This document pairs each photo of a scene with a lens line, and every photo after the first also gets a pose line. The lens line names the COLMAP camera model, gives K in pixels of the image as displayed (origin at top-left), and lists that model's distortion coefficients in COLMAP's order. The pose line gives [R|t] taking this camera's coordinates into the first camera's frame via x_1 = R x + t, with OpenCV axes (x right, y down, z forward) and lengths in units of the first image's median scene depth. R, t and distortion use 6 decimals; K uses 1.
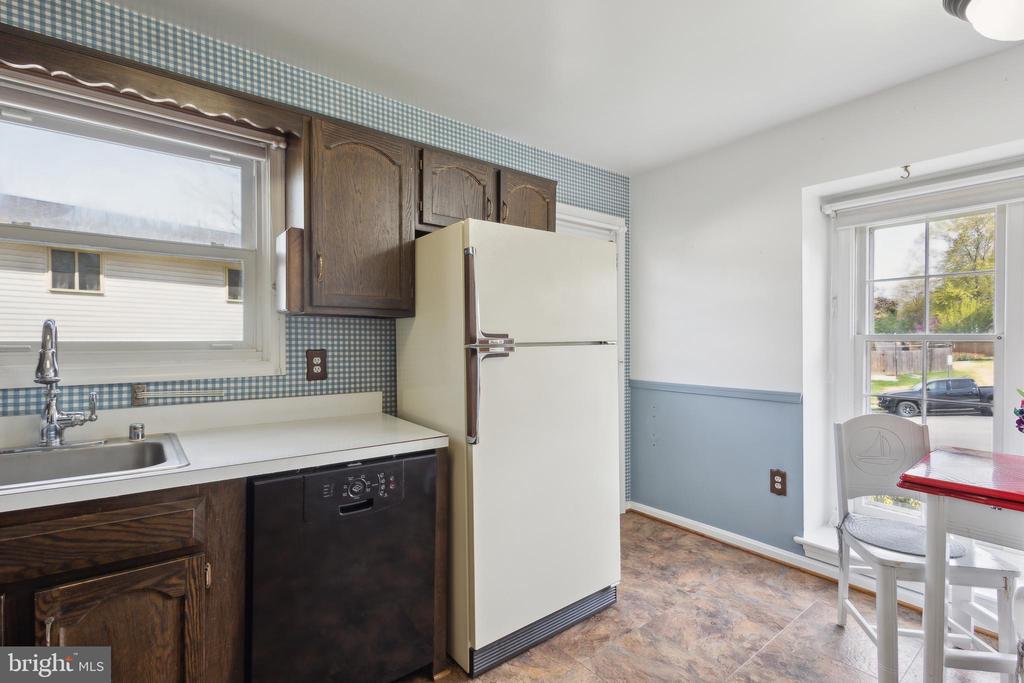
lens RADIAL K [[480.9, 0, 511.2], [0, 480.9, 343.8], [0, 0, 1]] dist [0.016639, -0.002952]
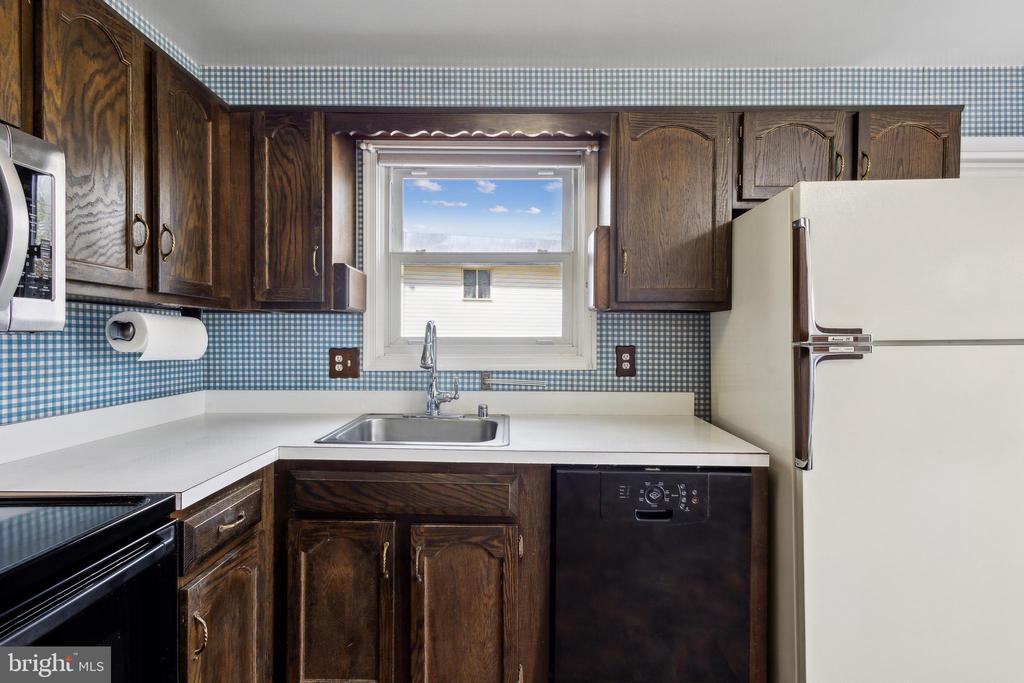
lens RADIAL K [[480.9, 0, 511.5], [0, 480.9, 340.8], [0, 0, 1]] dist [0.016639, -0.002952]
pose [[0.784011, 0.007897, -0.620696, 0.032741], [-0.006603, 0.999969, 0.004382, -0.001071], [0.620711, 0.000663, 0.784039, 0.079266]]
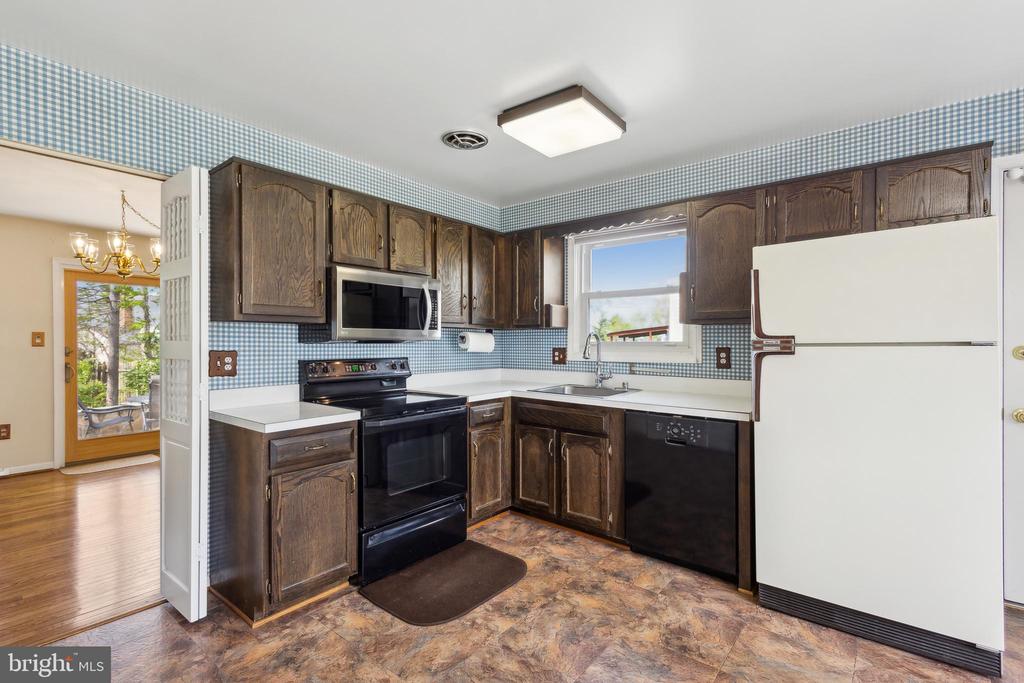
lens RADIAL K [[480.9, 0, 510.7], [0, 480.9, 343.3], [0, 0, 1]] dist [0.016639, -0.002952]
pose [[0.221423, 0.003739, -0.975171, 0.955361], [-0.005653, 0.999981, 0.002551, -0.000549], [0.975162, 0.004948, 0.221440, 0.065473]]
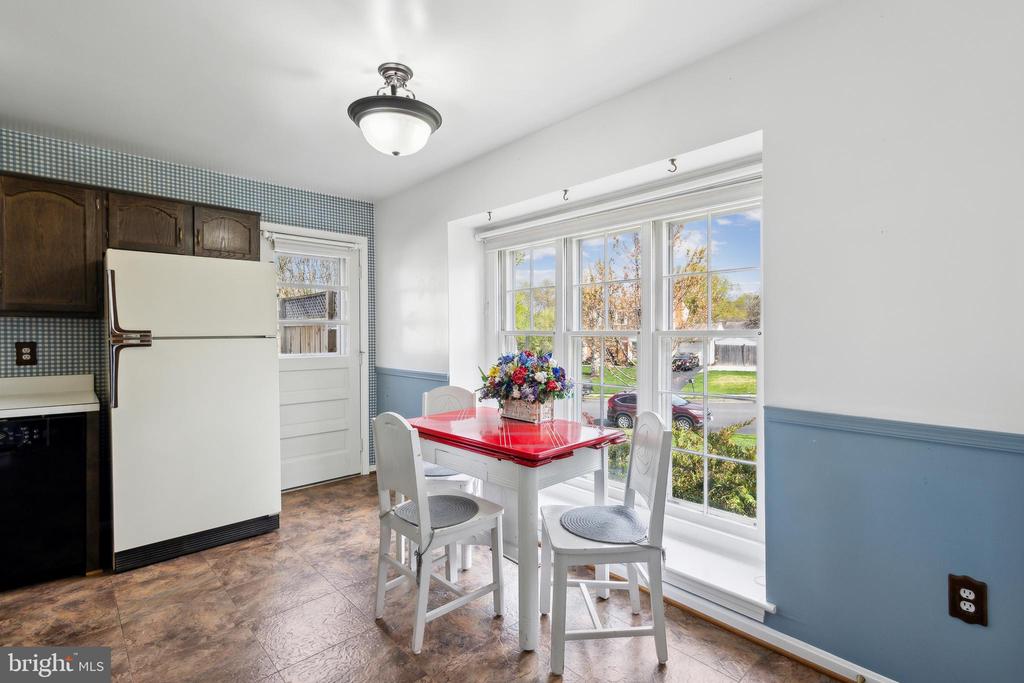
lens RADIAL K [[480.9, 0, 509.2], [0, 480.9, 340.9], [0, 0, 1]] dist [0.016639, -0.002952]
pose [[0.997139, -0.001315, 0.075580, 0.900698], [0.001106, 0.999995, 0.002806, 0.007159], [-0.075583, -0.002715, 0.997136, -0.475884]]
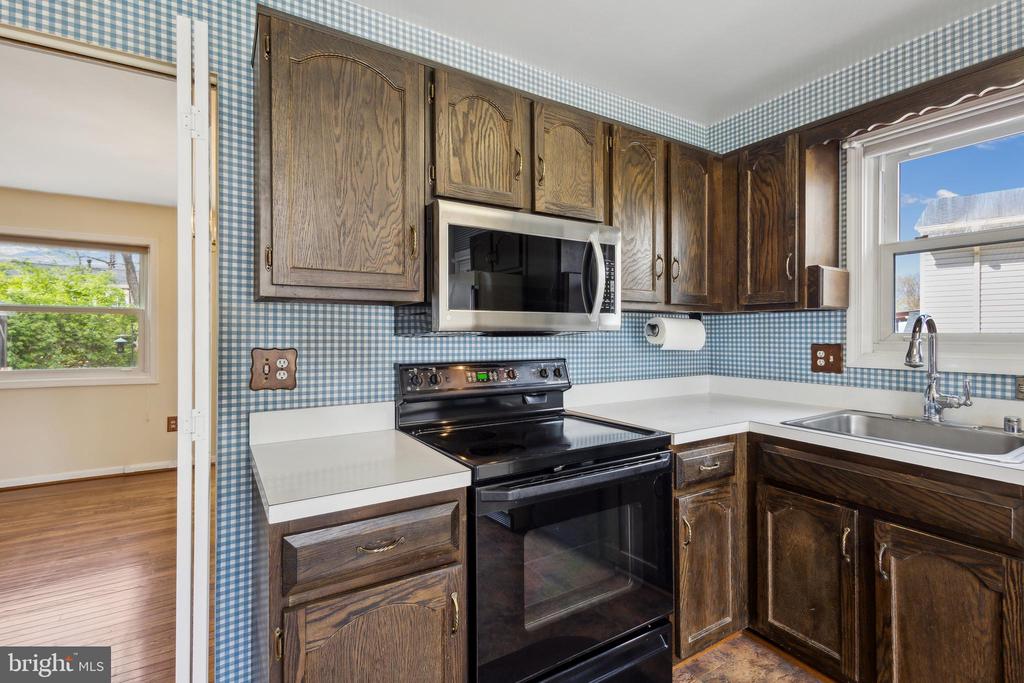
lens RADIAL K [[480.9, 0, 512.6], [0, 480.9, 333.2], [0, 0, 1]] dist [0.016639, -0.002952]
pose [[-0.107794, 0.000132, -0.994173, 0.275961], [-0.003816, 0.999993, 0.000546, -0.000886], [0.994166, 0.003853, -0.107793, 0.086124]]
